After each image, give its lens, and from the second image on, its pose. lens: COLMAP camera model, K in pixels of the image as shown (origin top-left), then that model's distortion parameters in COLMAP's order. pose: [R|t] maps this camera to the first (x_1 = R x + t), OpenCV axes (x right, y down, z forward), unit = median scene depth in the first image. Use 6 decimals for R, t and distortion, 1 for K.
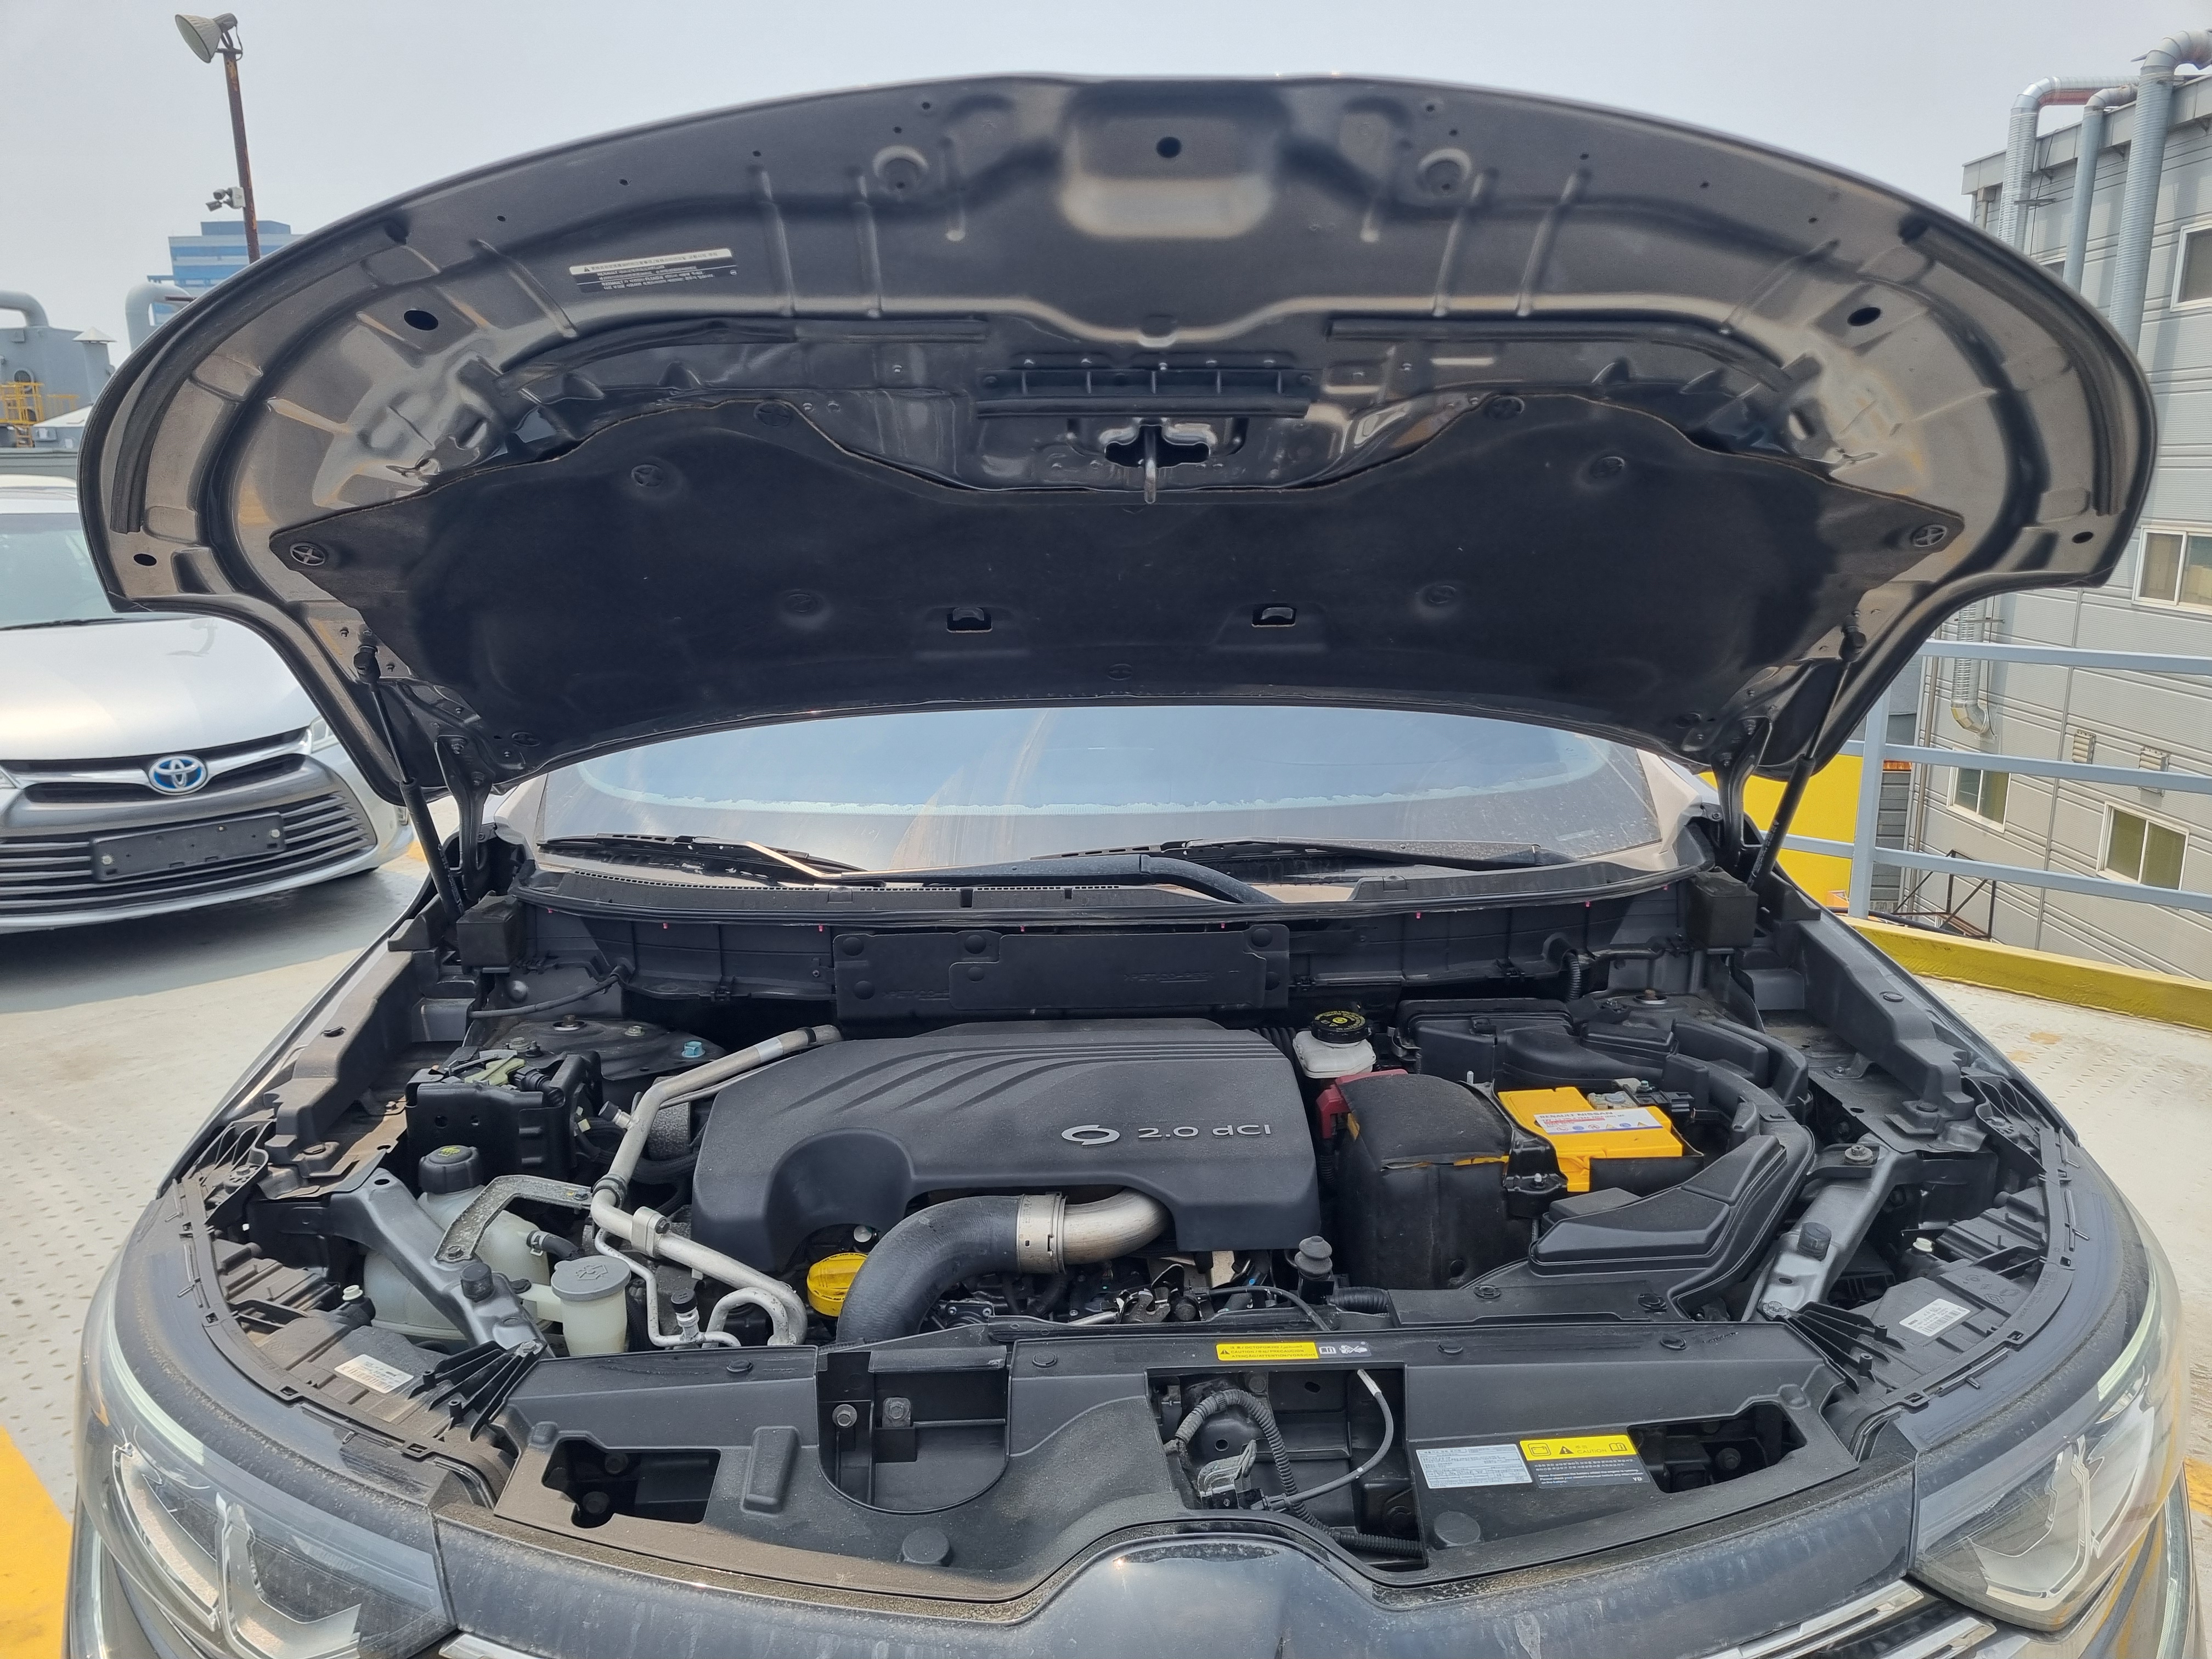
lens RADIAL K [[1675.3, 0, 1145.0], [0, 1675.3, 836.2], [0, 0, 1]] dist [0.050066, -0.048652]
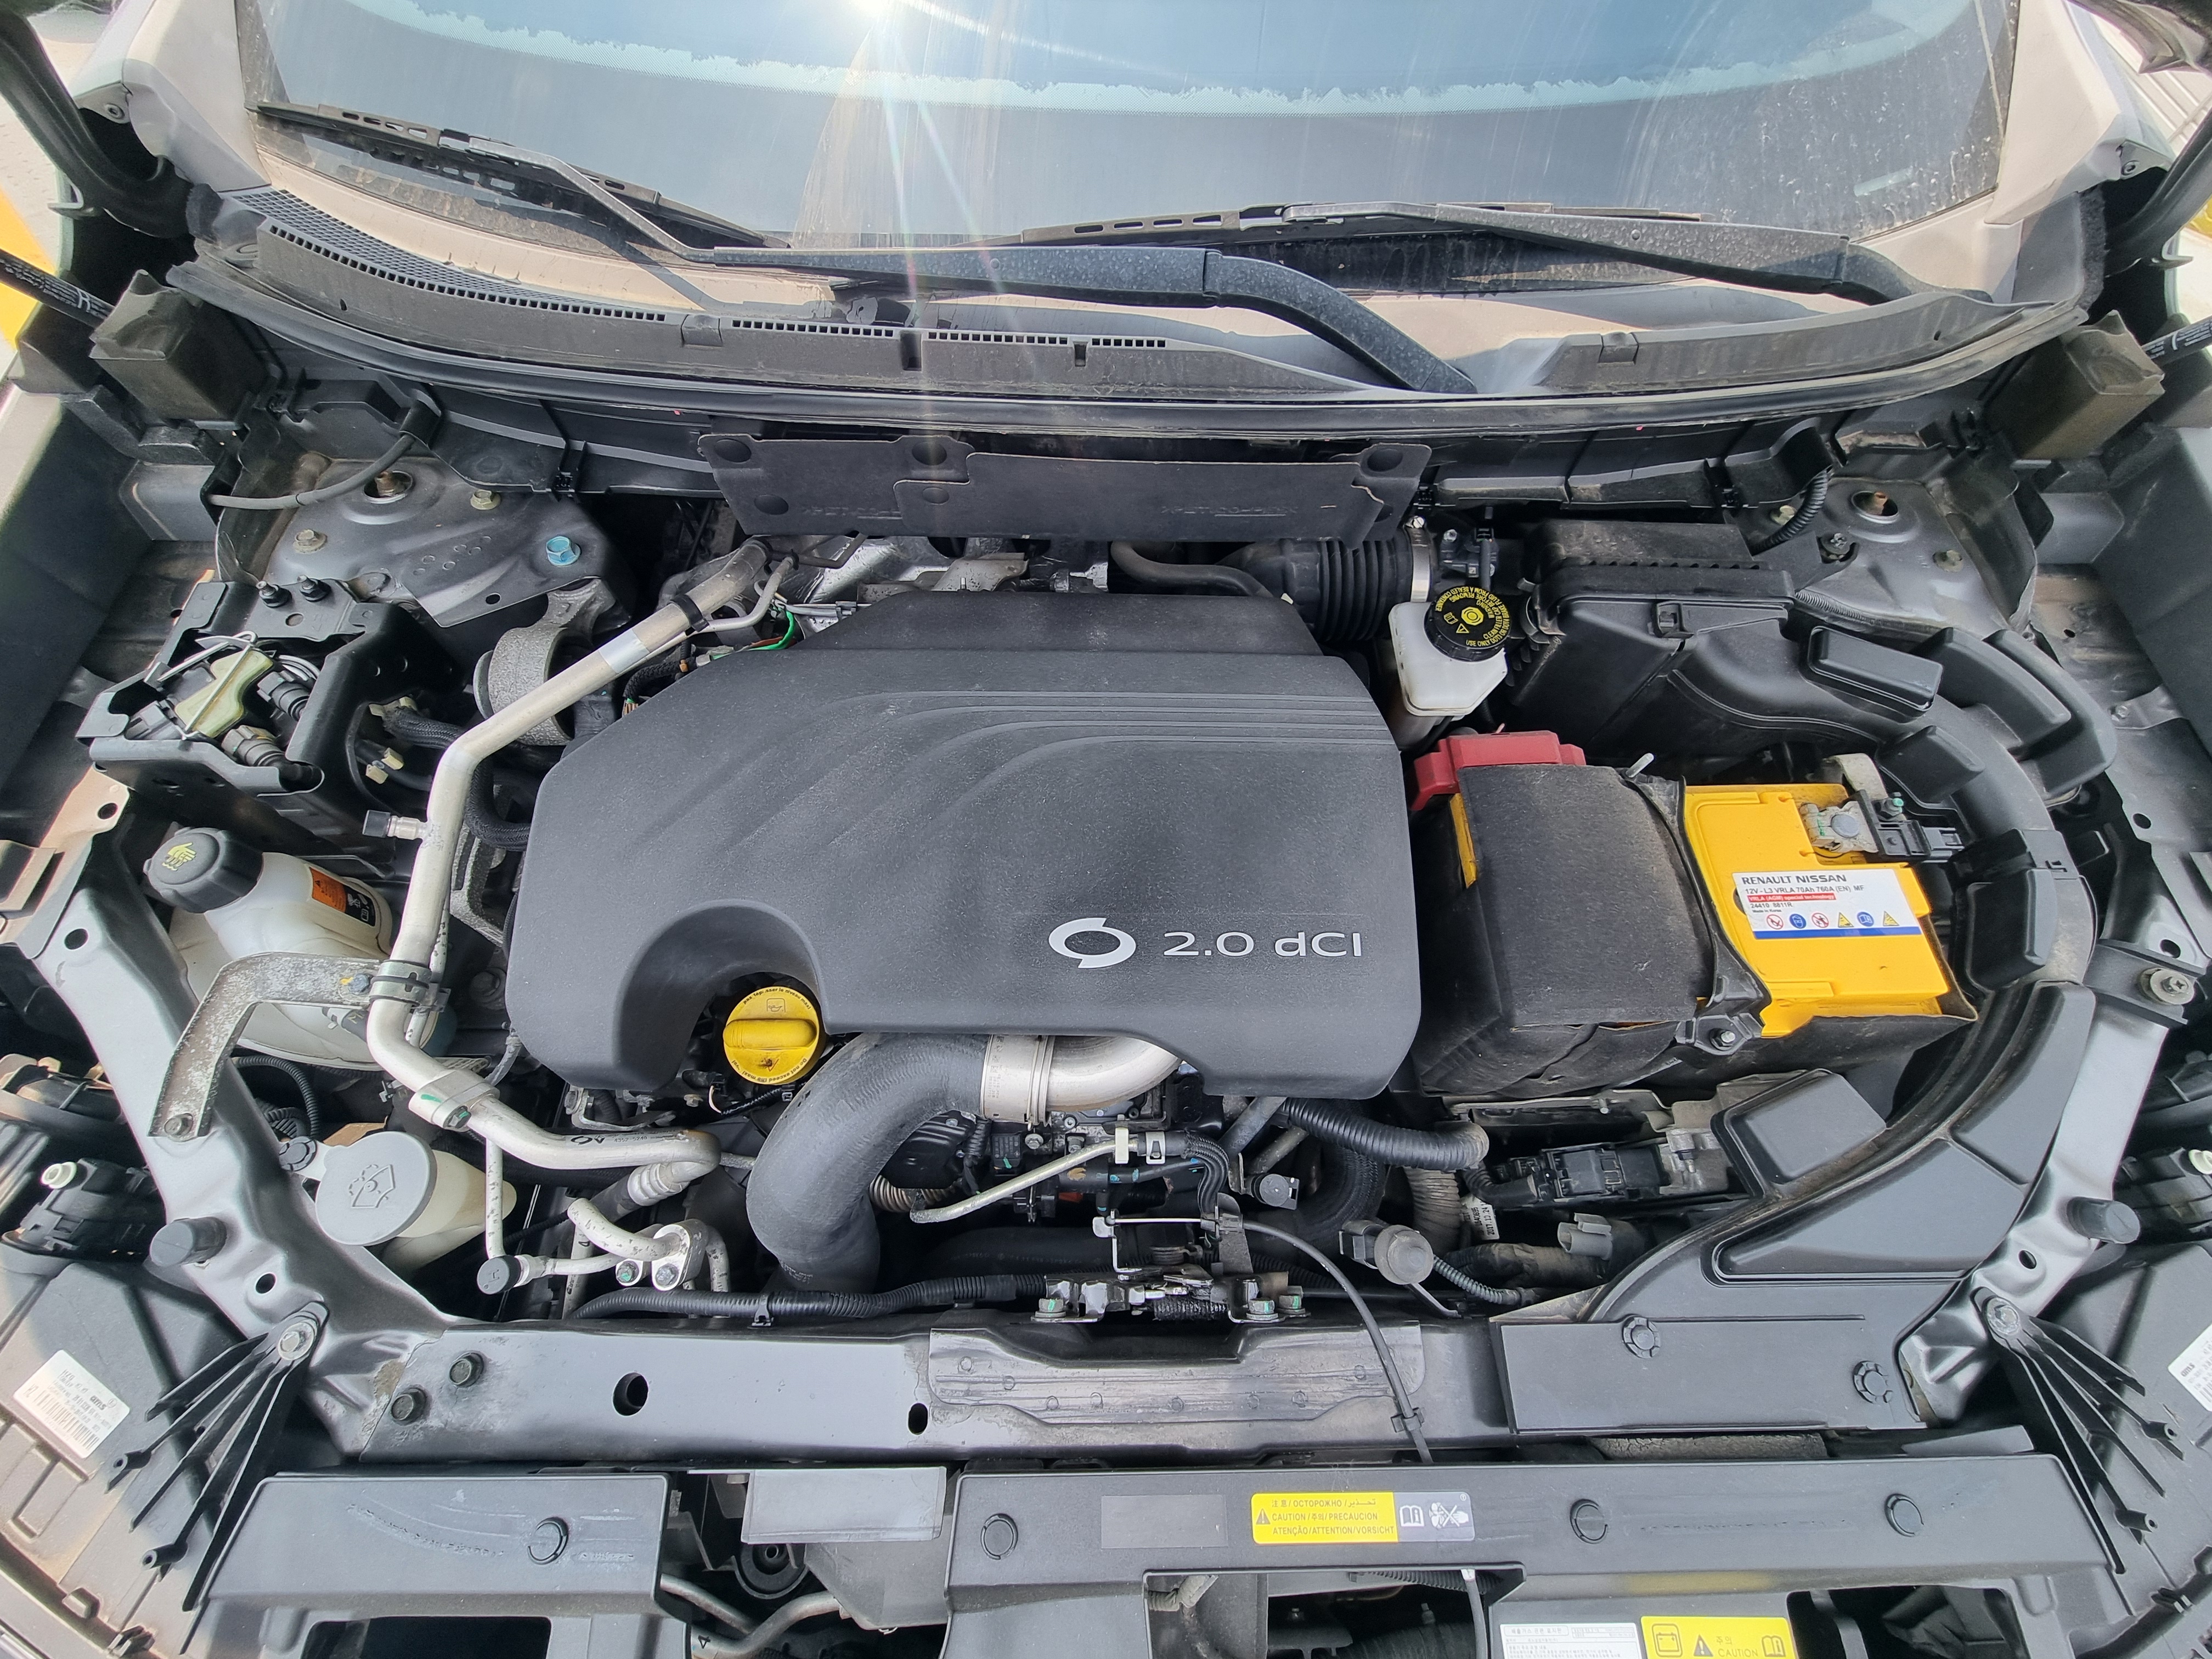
lens RADIAL K [[908.1, 0, 1112.8], [0, 908.1, 837.4], [0, 0, 1]] dist [-0.009128, 0.002328]
pose [[0.997633, 0.068738, 0.002034, -0.025310], [-0.045917, 0.643812, 0.763805, -0.112425], [0.051193, -0.762090, 0.645444, 0.727094]]
